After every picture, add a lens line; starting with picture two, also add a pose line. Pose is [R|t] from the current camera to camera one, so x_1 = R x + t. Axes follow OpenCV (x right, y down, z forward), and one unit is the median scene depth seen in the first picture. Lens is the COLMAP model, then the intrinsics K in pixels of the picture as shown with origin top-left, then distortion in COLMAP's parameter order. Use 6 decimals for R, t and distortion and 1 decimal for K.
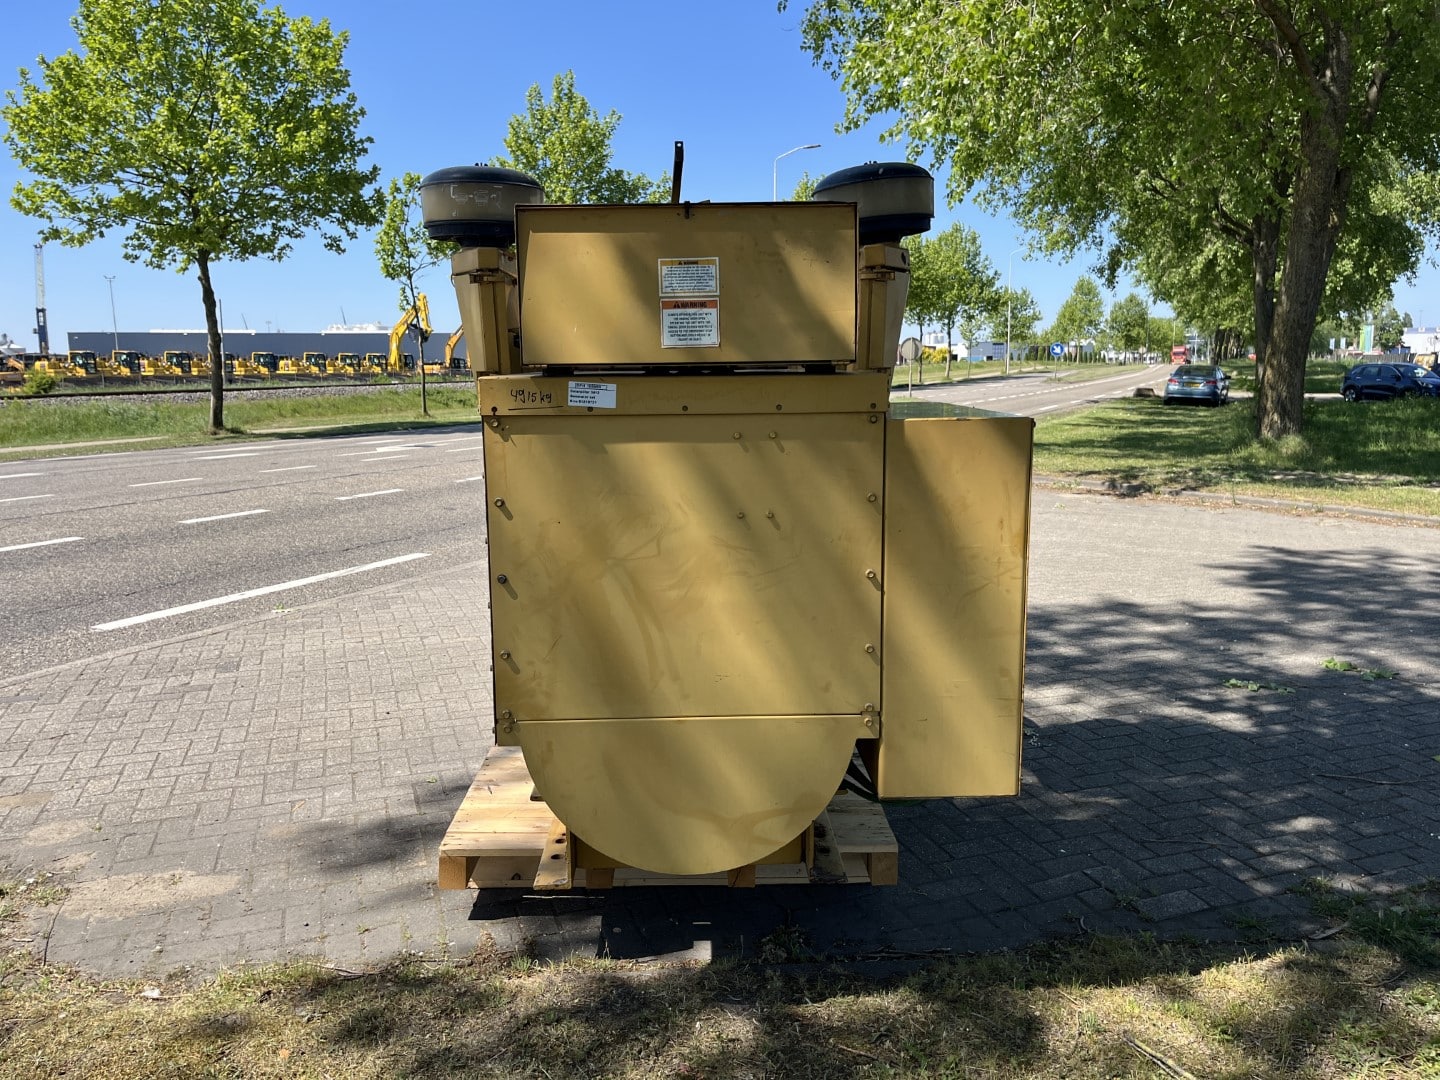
lens RADIAL K [[1072.9, 0, 720.0], [0, 1072.9, 540.0], [0, 0, 1]] dist [0.076988, -0.108725]
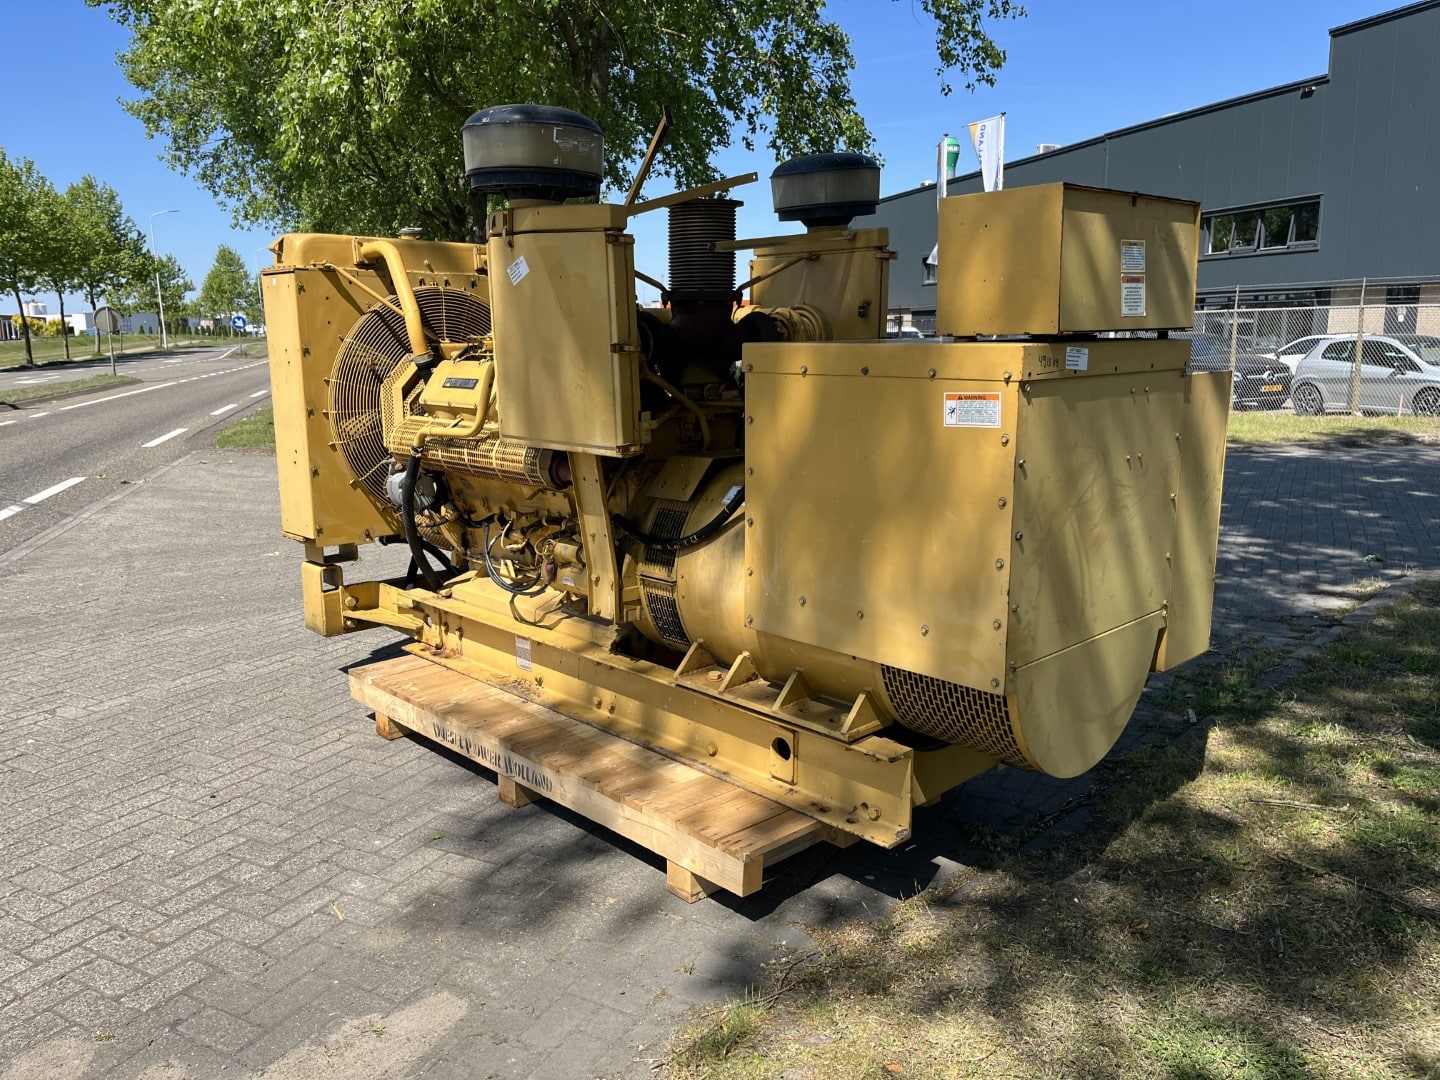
lens RADIAL K [[1077.3, 0, 713.1], [0, 1077.3, 532.1], [0, 0, 1]] dist [0.075585, -0.100242]
pose [[0.744104, -0.121986, 0.656832, -0.617339], [0.112222, 0.992041, 0.057108, -0.033704], [-0.658571, 0.031217, 0.751871, 0.217169]]
